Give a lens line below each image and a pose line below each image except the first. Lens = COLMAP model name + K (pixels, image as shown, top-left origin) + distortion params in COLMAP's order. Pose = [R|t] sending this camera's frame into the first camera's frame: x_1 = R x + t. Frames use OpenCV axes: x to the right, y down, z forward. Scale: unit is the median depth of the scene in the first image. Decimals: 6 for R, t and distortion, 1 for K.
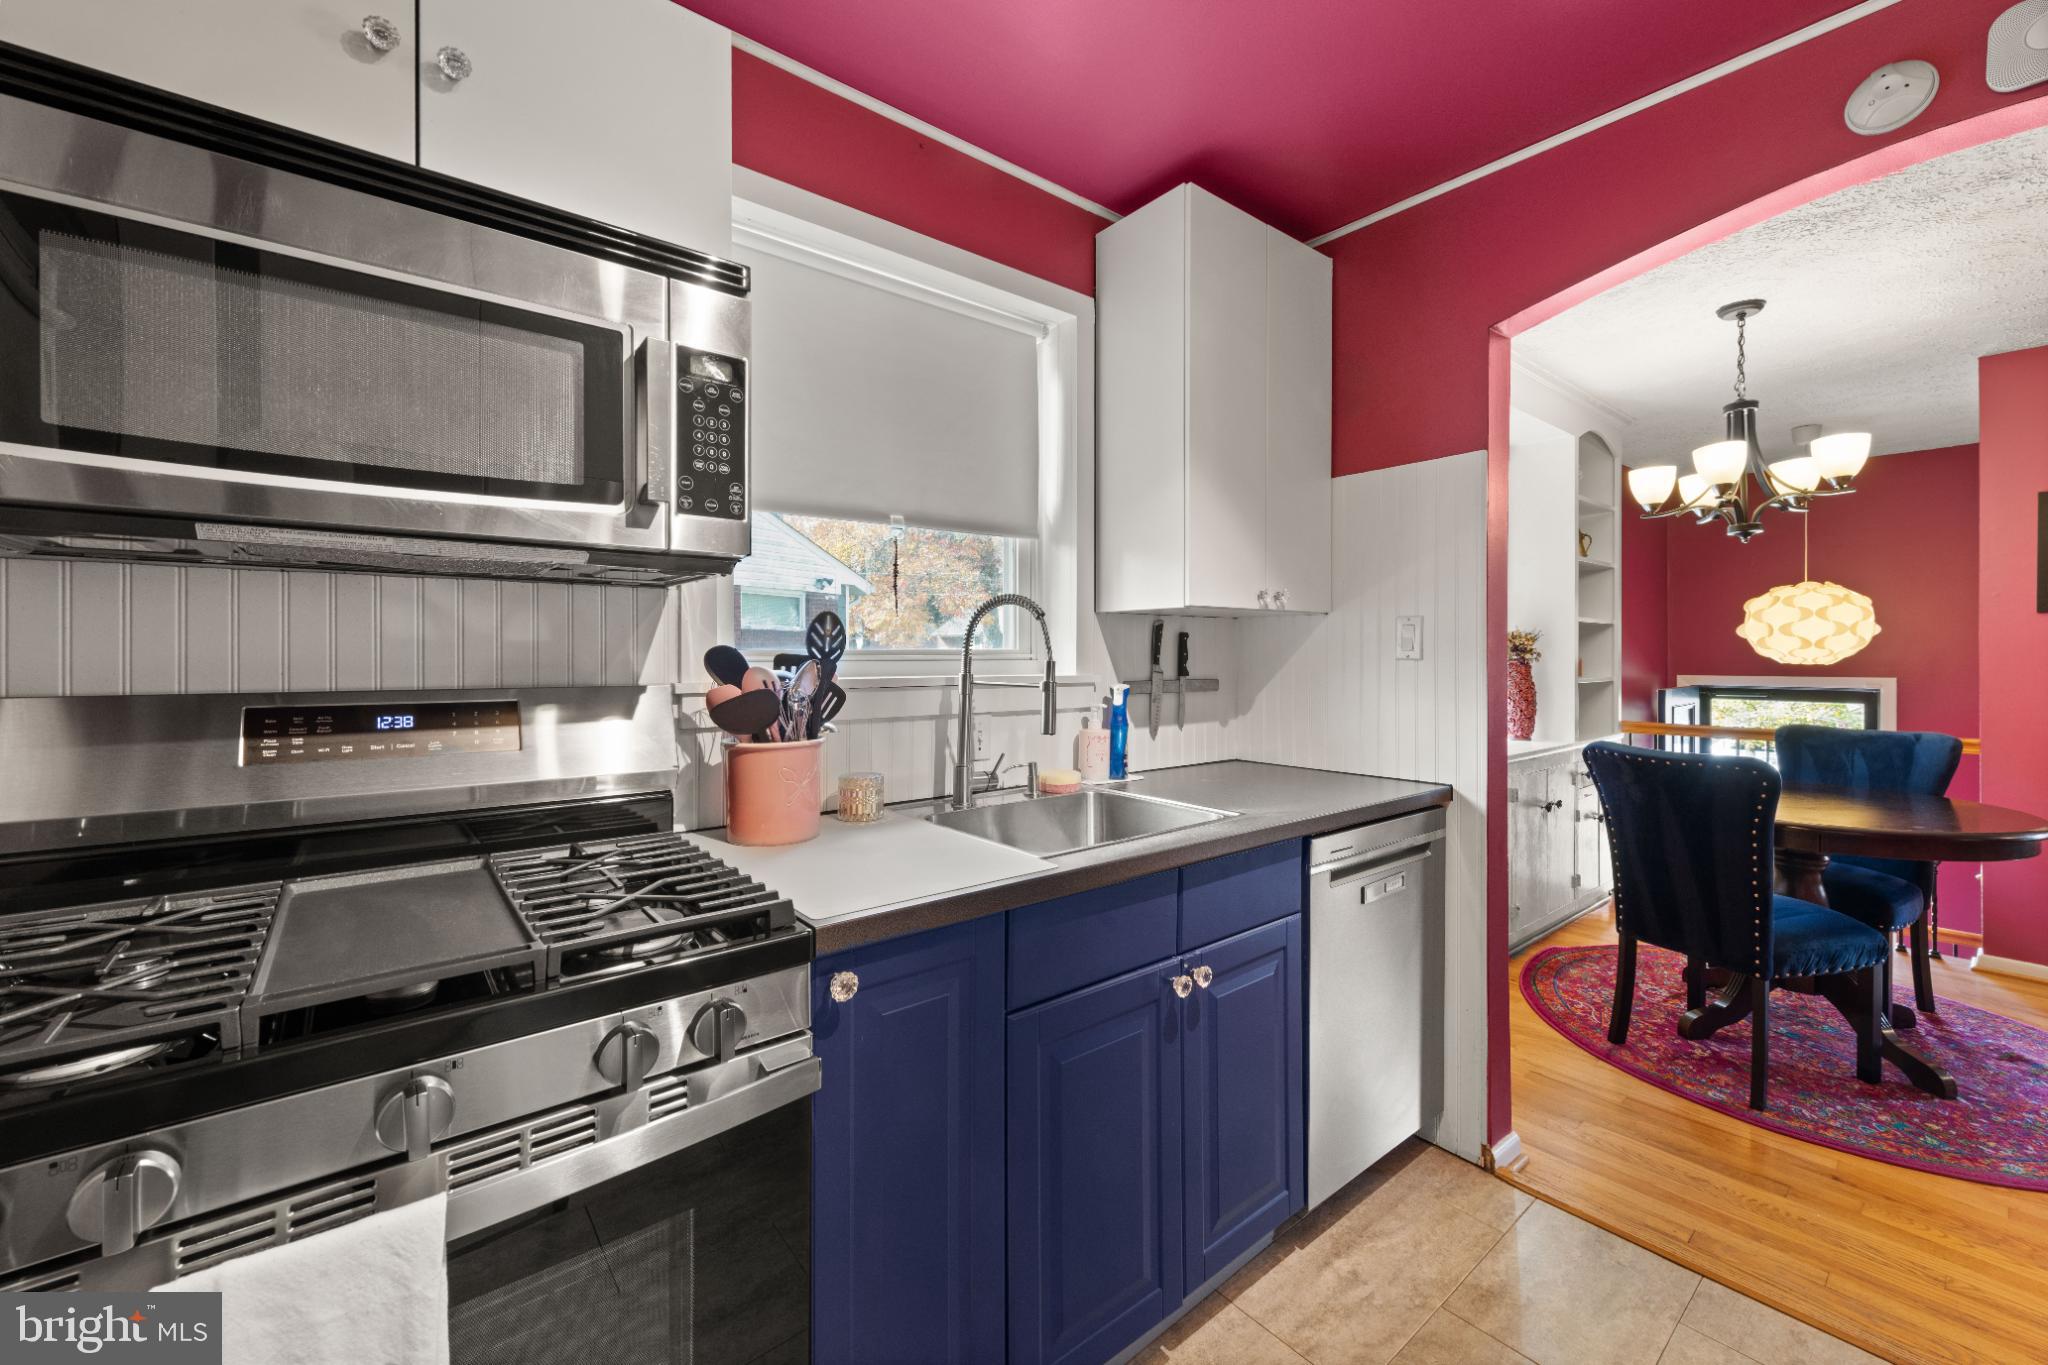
lens RADIAL K [[809.4, 0, 1058.5], [0, 809.4, 658.2], [0, 0, 1]] dist [0.007512, -0.001571]
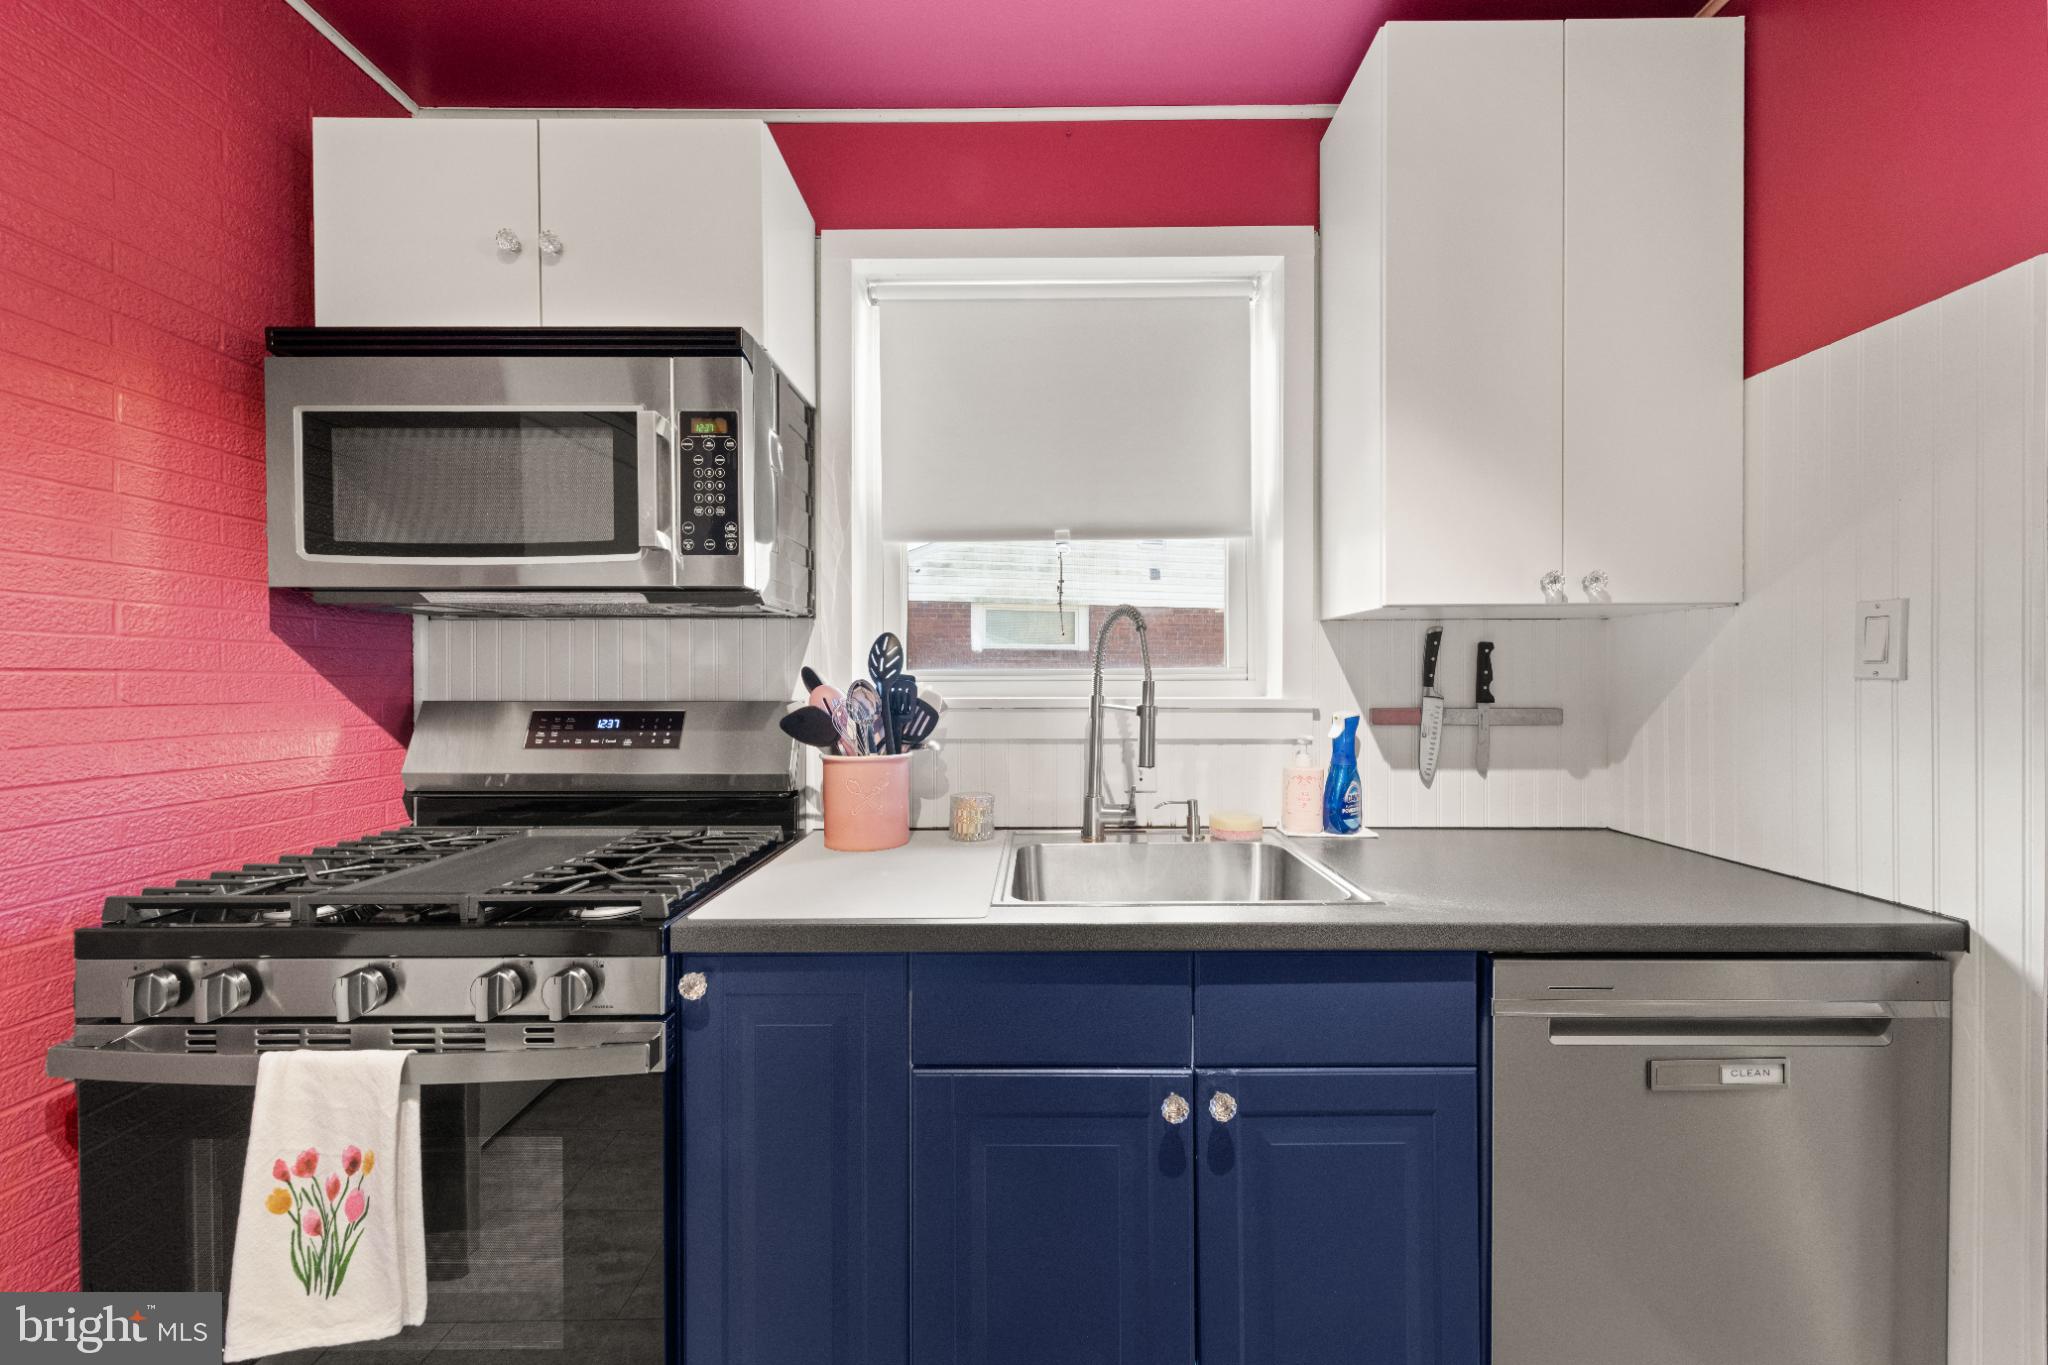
lens RADIAL K [[809.4, 0, 1027.4], [0, 809.4, 682.2], [0, 0, 1]] dist [0.007512, -0.001571]
pose [[0.772422, 0.001990, -0.635107, 0.409447], [0.000308, 0.999994, 0.003507, 0.001550], [0.635110, -0.002904, 0.772416, 0.251148]]
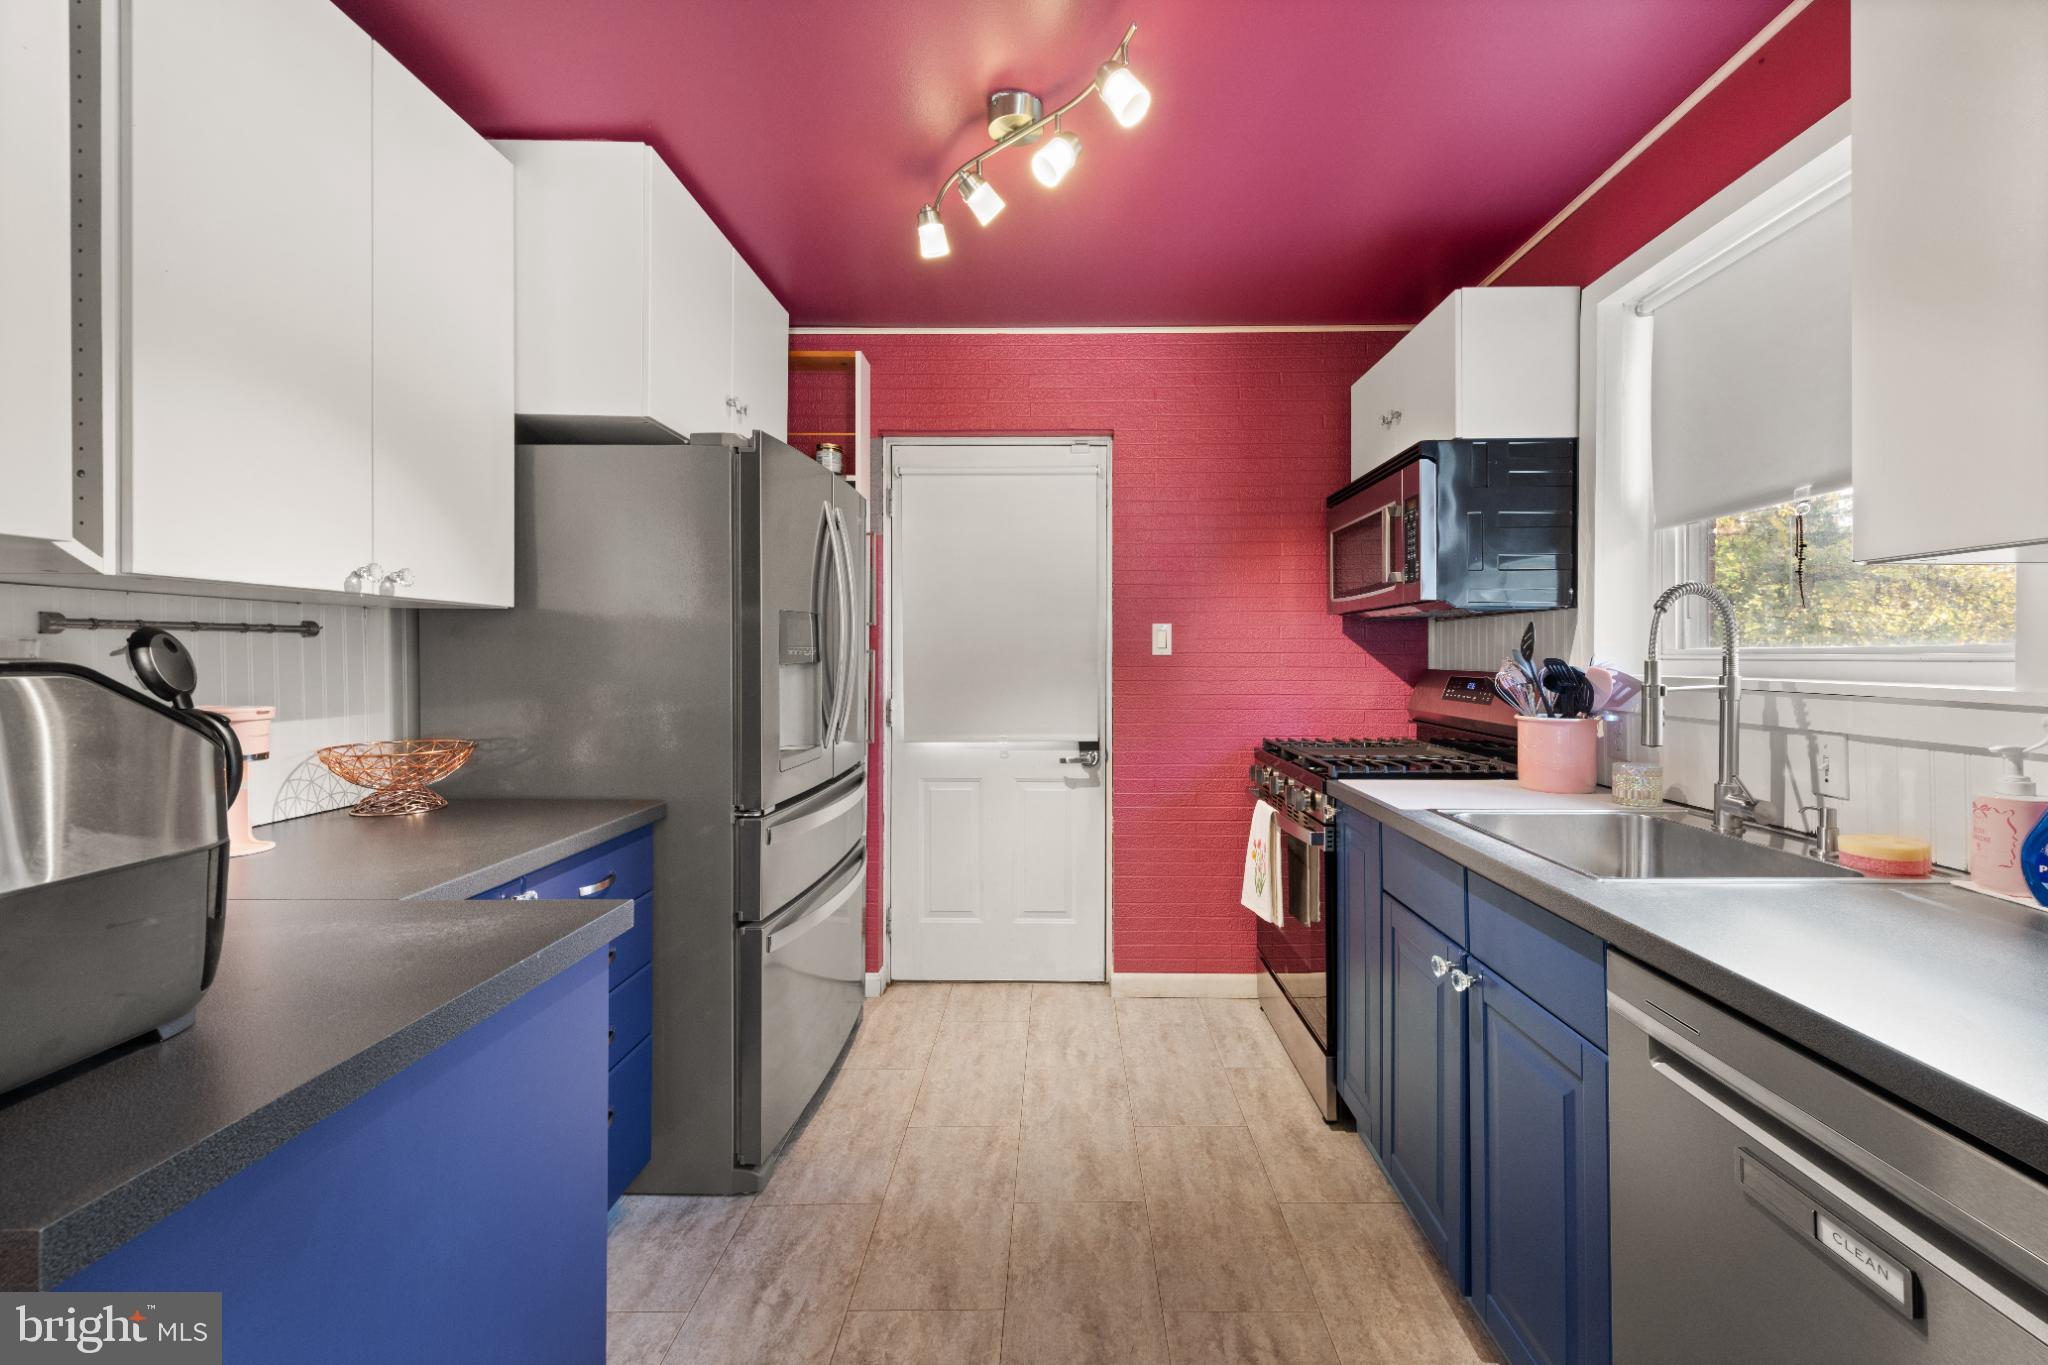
lens RADIAL K [[809.4, 0, 1049.0], [0, 809.4, 652.0], [0, 0, 1]] dist [0.007512, -0.001571]
pose [[-0.648703, -0.003104, -0.761035, 1.006159], [-0.001958, 0.999995, -0.002410, -0.001817], [0.761039, -0.000073, -0.648706, 1.013619]]
